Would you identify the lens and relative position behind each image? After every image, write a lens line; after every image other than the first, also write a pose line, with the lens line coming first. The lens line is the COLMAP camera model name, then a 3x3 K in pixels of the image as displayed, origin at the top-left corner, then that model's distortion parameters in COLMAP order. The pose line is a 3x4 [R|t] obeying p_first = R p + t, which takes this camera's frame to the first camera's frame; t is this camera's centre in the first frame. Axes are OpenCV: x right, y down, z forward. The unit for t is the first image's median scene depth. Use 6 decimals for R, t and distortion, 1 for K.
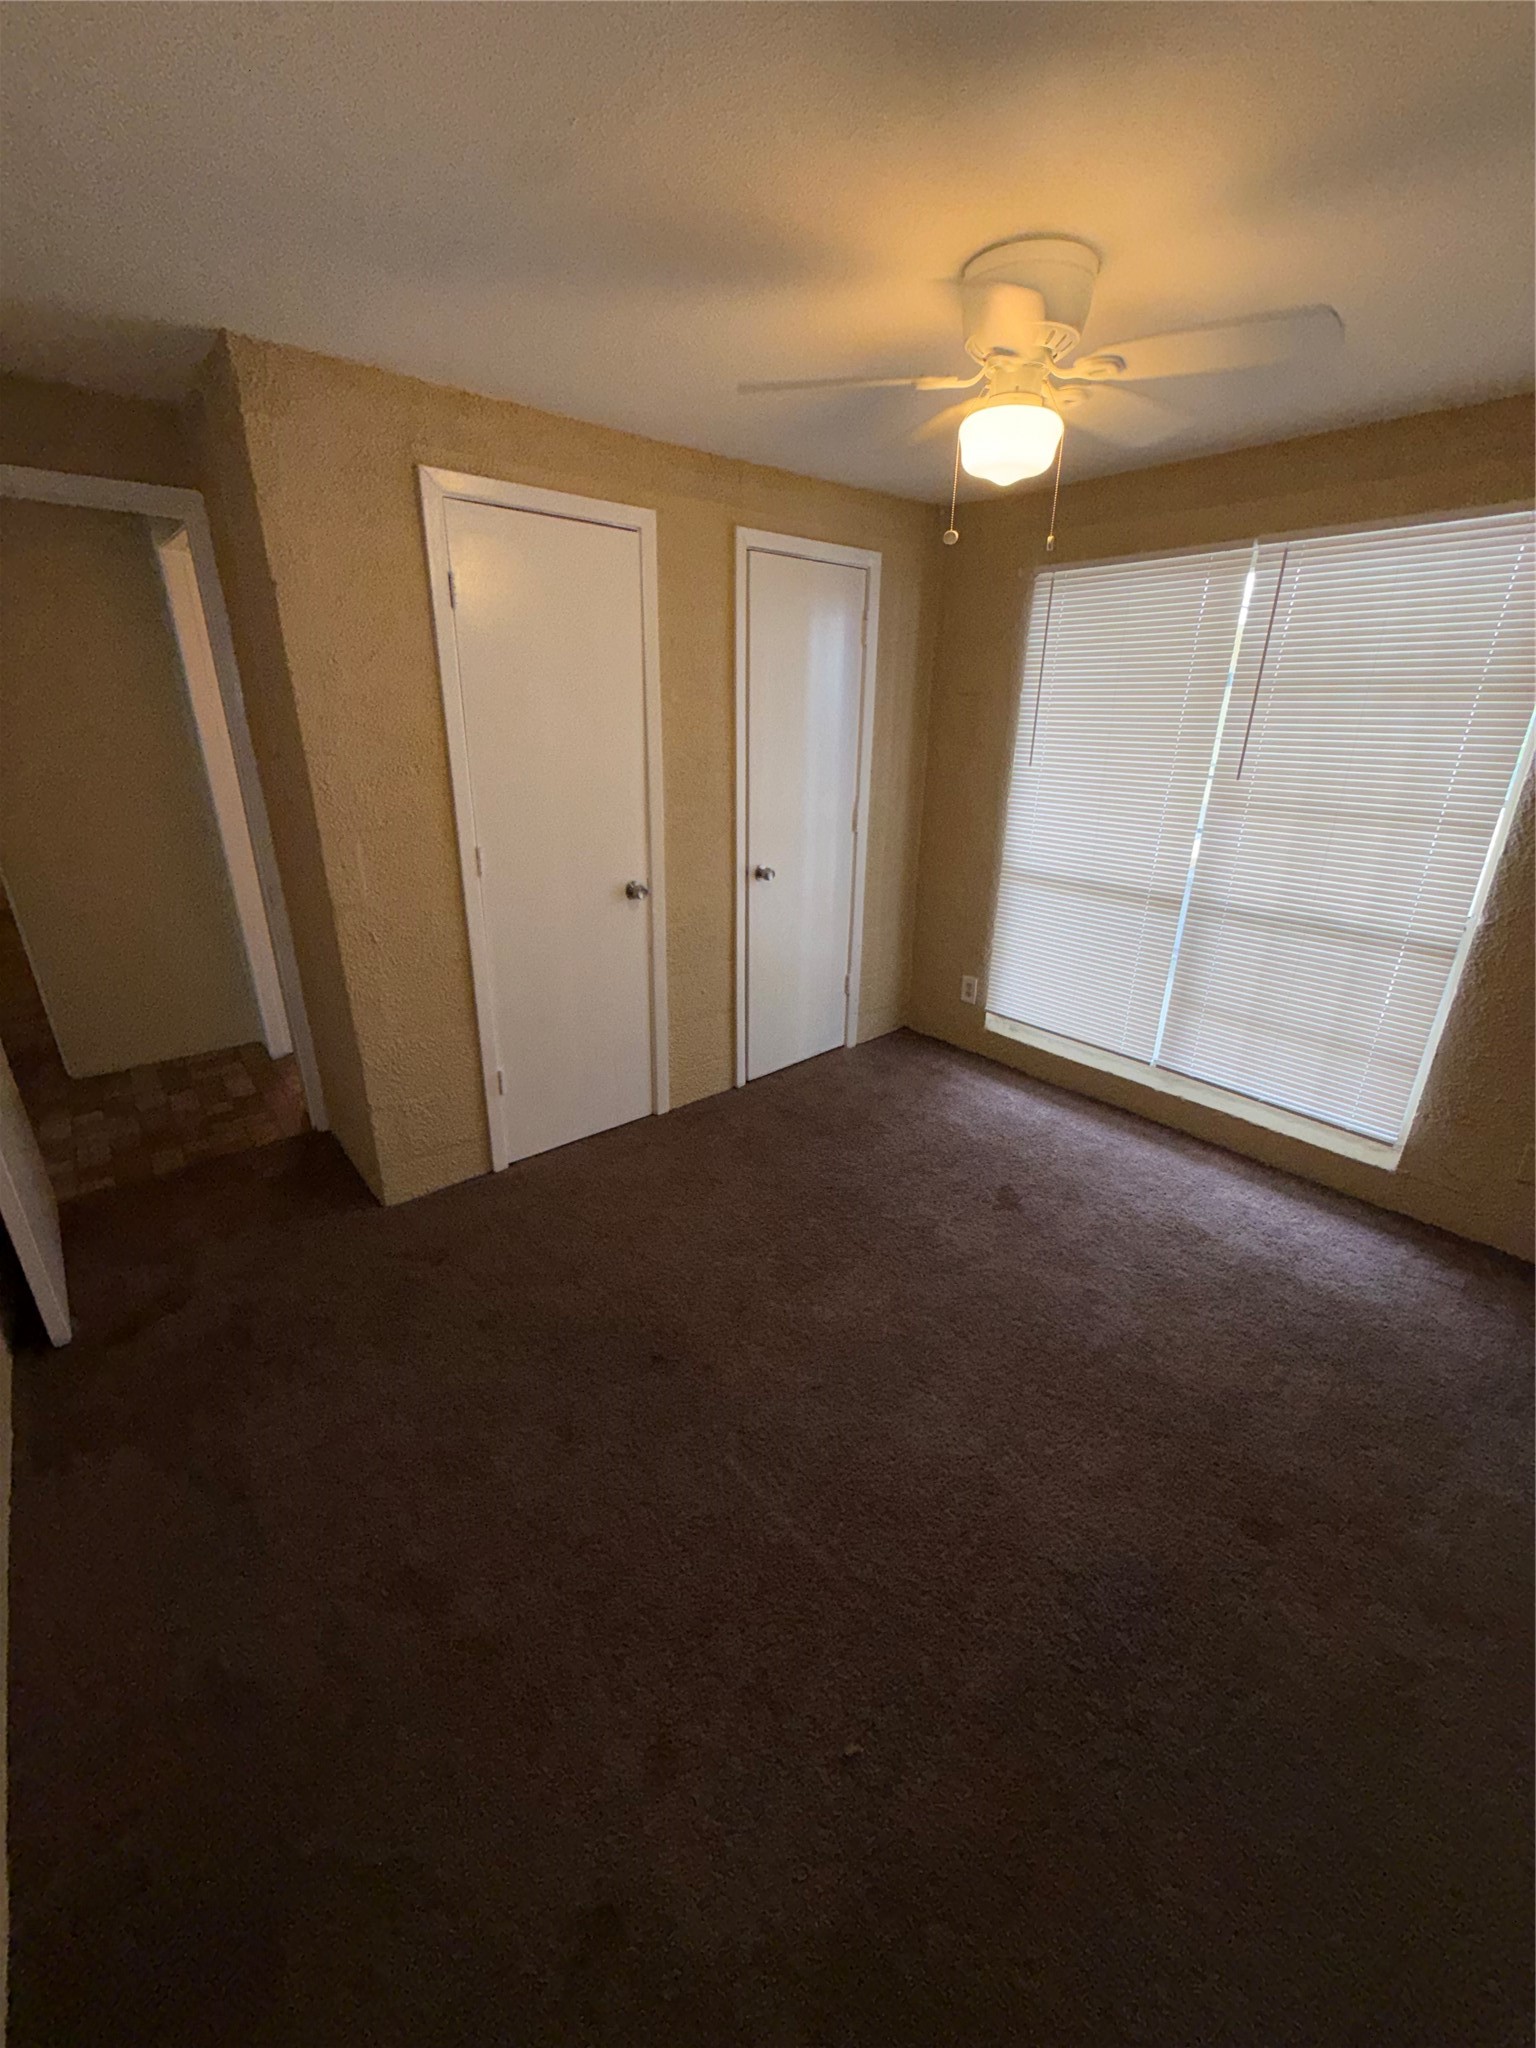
lens RADIAL K [[818.4, 0, 769.8], [0, 818.4, 1023.8], [0, 0, 1]] dist [0.003501, 0.002189]
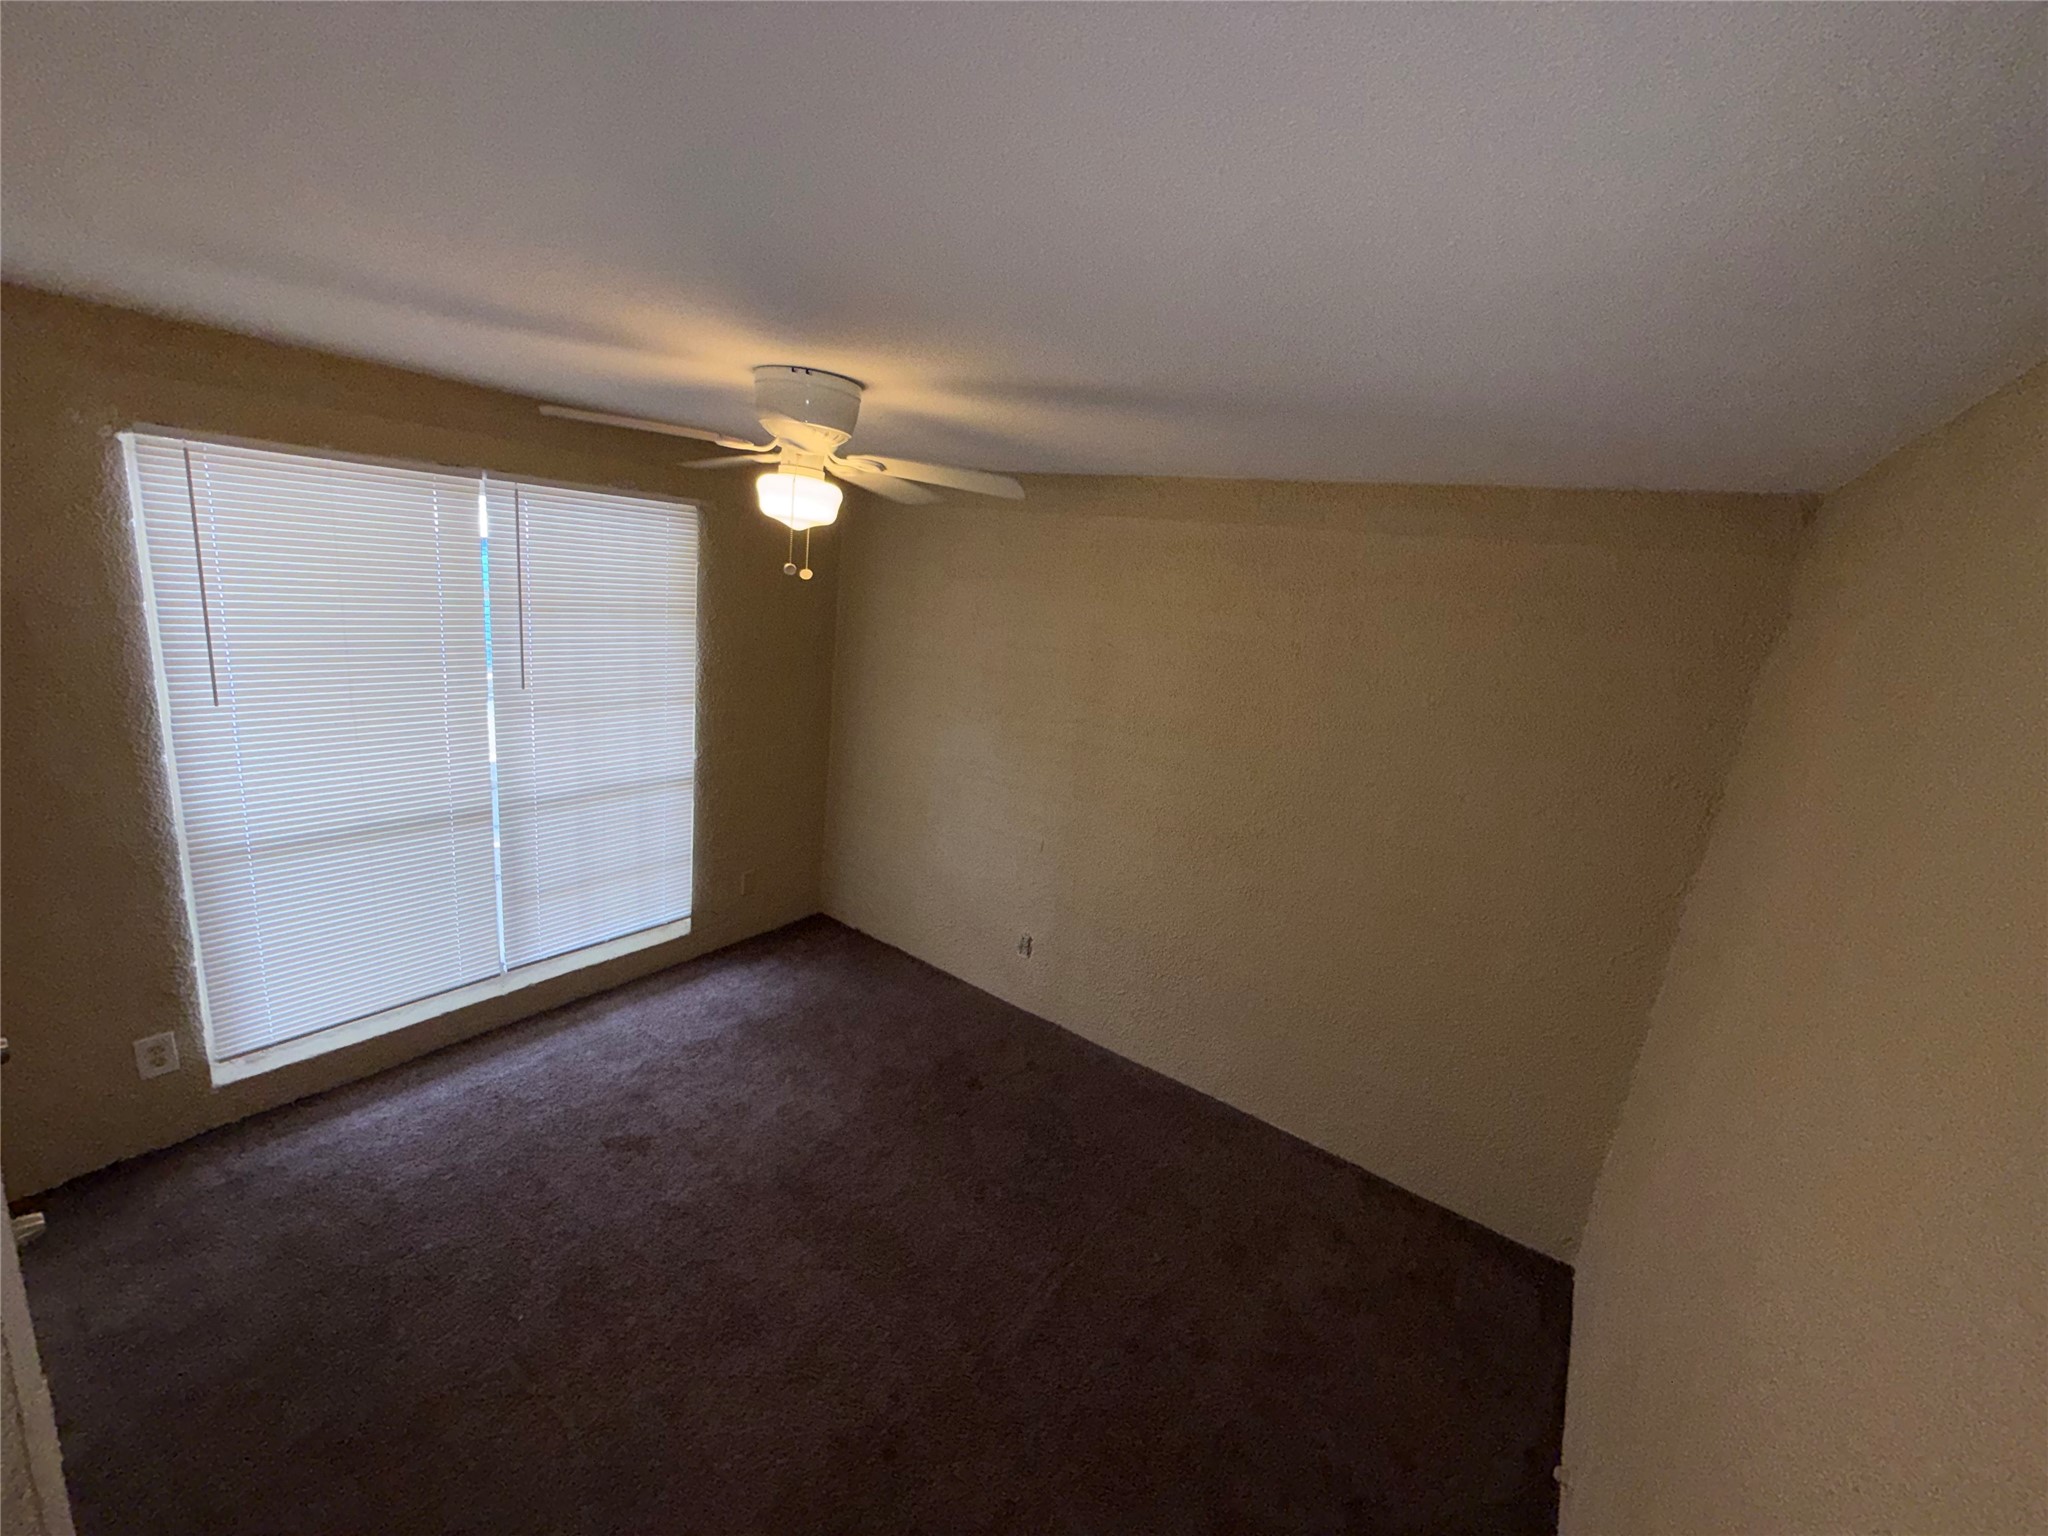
lens RADIAL K [[818.4, 0, 1021.7], [0, 818.4, 763.2], [0, 0, 1]] dist [0.003501, 0.002189]
pose [[-0.240201, -0.263047, 0.934403, -0.568810], [0.247405, 0.914207, 0.320961, -0.369168], [-0.938666, 0.308272, -0.154515, 0.558663]]
